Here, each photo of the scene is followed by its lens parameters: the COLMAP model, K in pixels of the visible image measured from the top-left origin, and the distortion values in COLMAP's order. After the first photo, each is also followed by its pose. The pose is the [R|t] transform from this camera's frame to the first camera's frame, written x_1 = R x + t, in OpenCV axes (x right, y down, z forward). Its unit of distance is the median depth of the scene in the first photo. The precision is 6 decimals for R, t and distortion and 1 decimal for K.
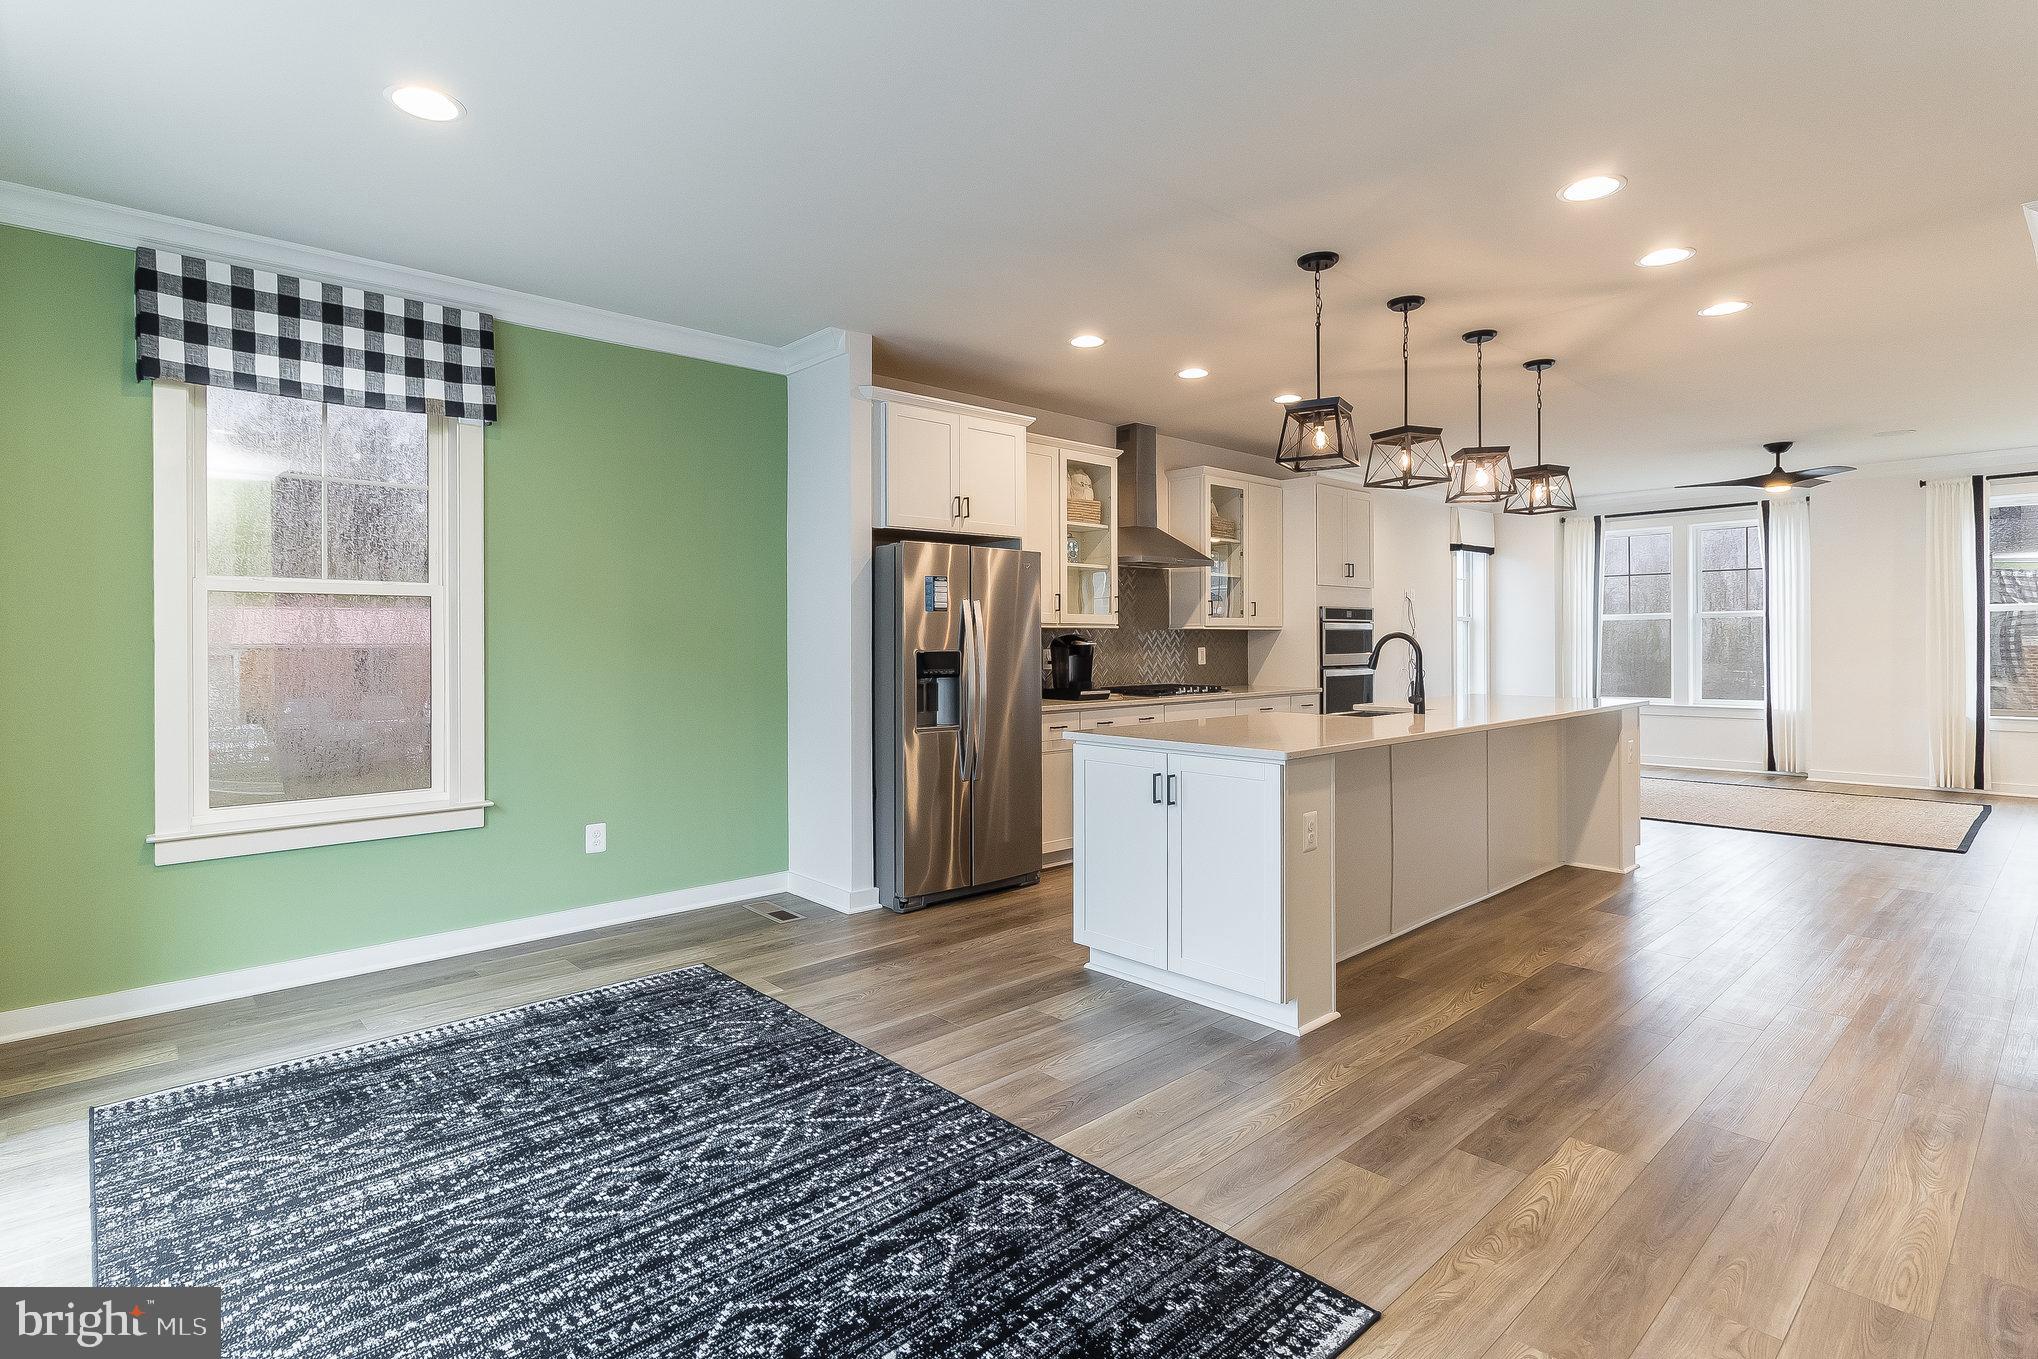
lens RADIAL K [[1018.4, 0, 994.7], [0, 1018.4, 639.4], [0, 0, 1]] dist [0.004935, -0.003470]
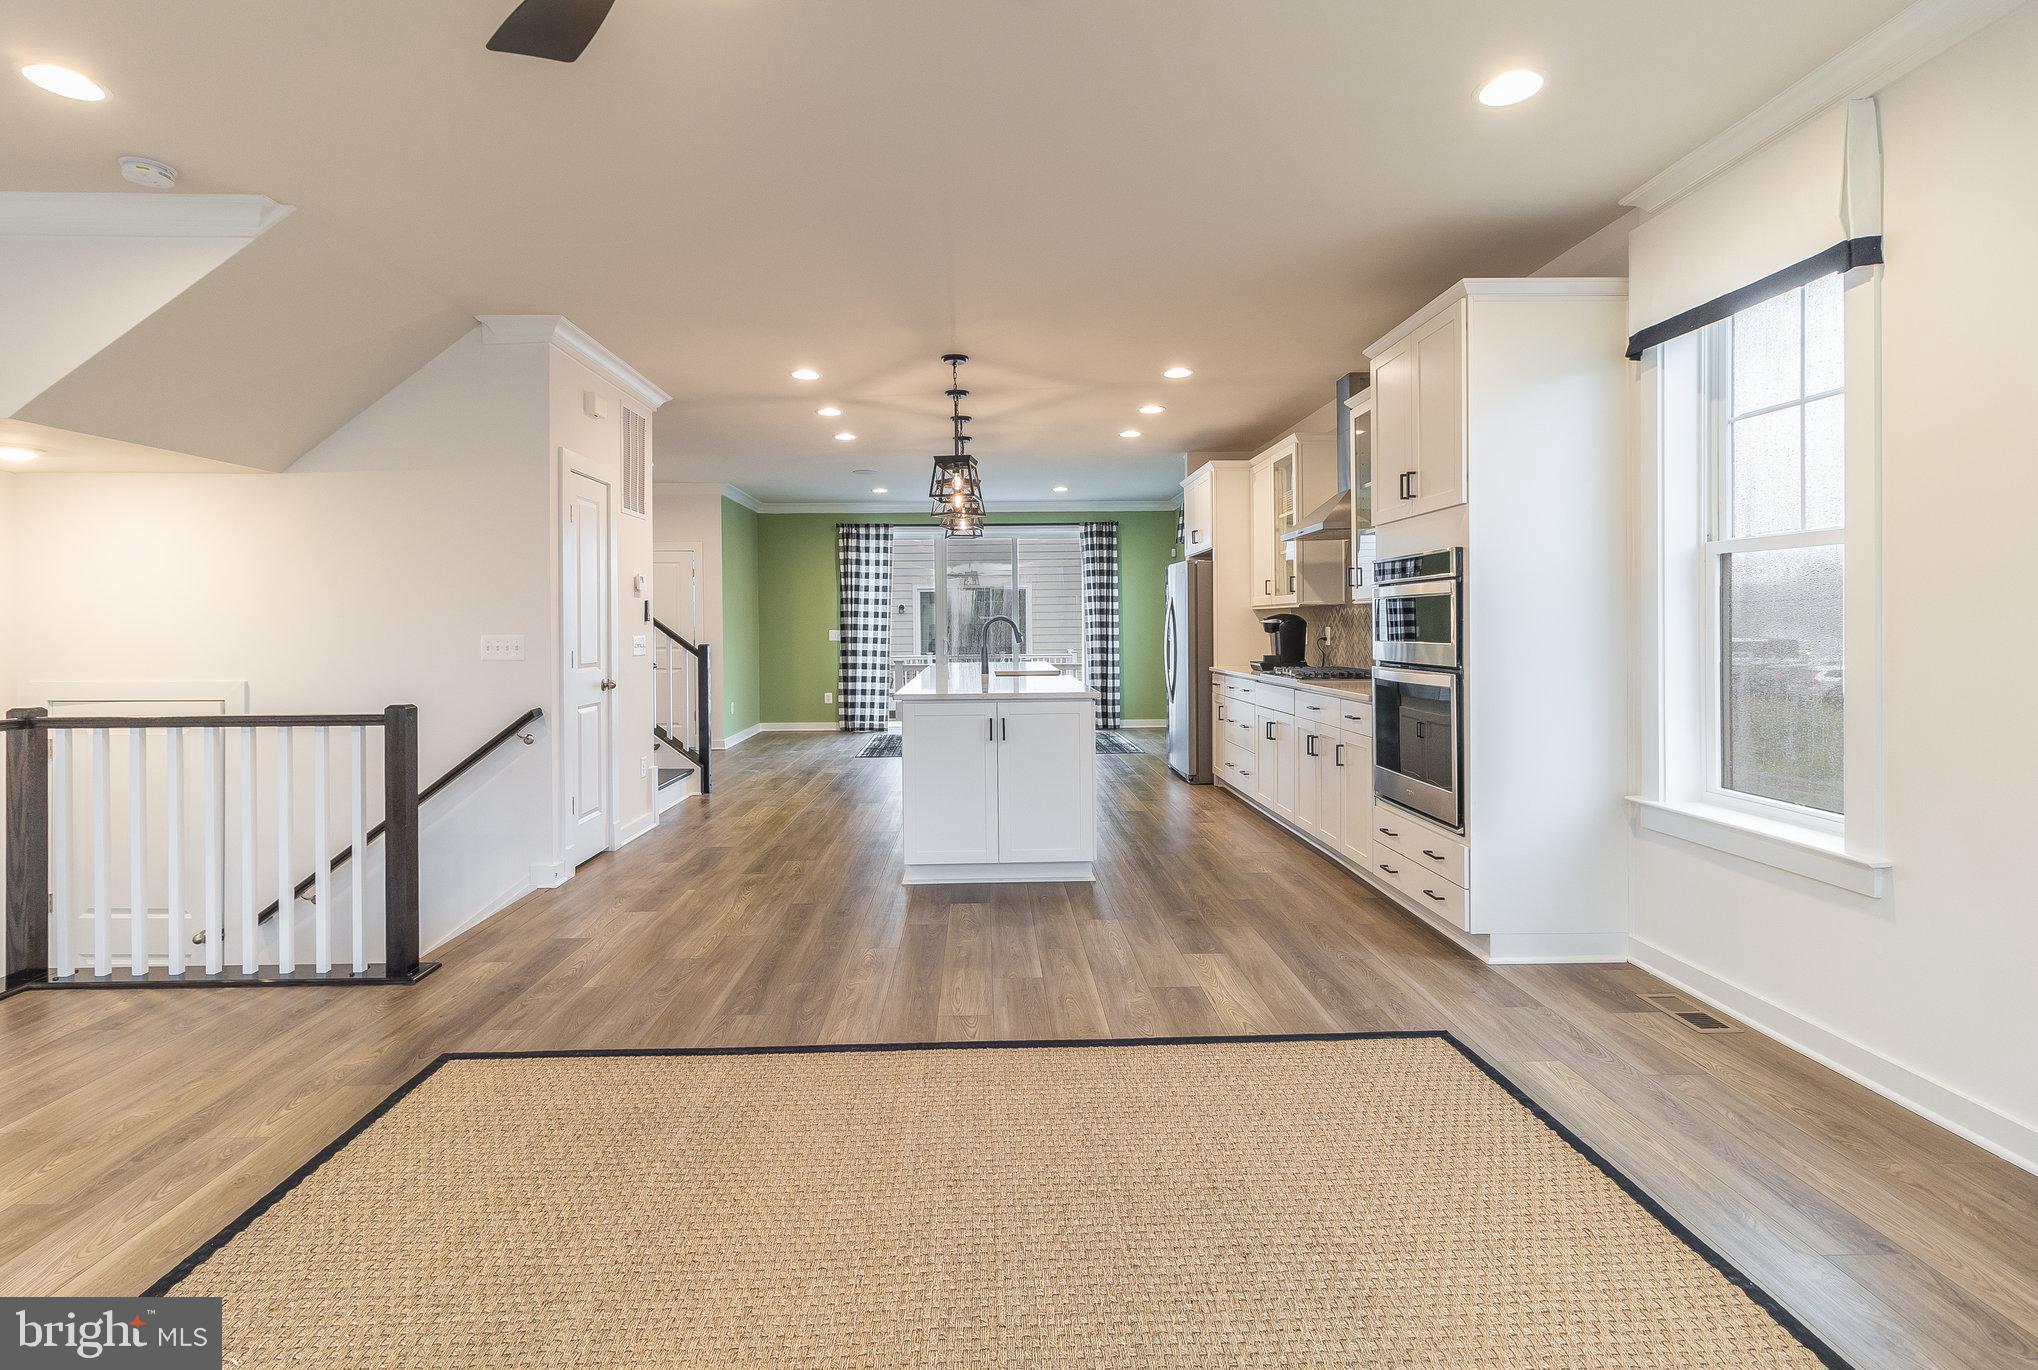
lens RADIAL K [[951.2, 0, 996.9], [0, 951.2, 624.6], [0, 0, 1]] dist [0.000419, 0.000928]
pose [[-0.662221, 0.008776, -0.749257, 1.996566], [0.011238, 0.999935, 0.001780, 0.003817], [0.749224, -0.007242, -0.662277, 2.697185]]
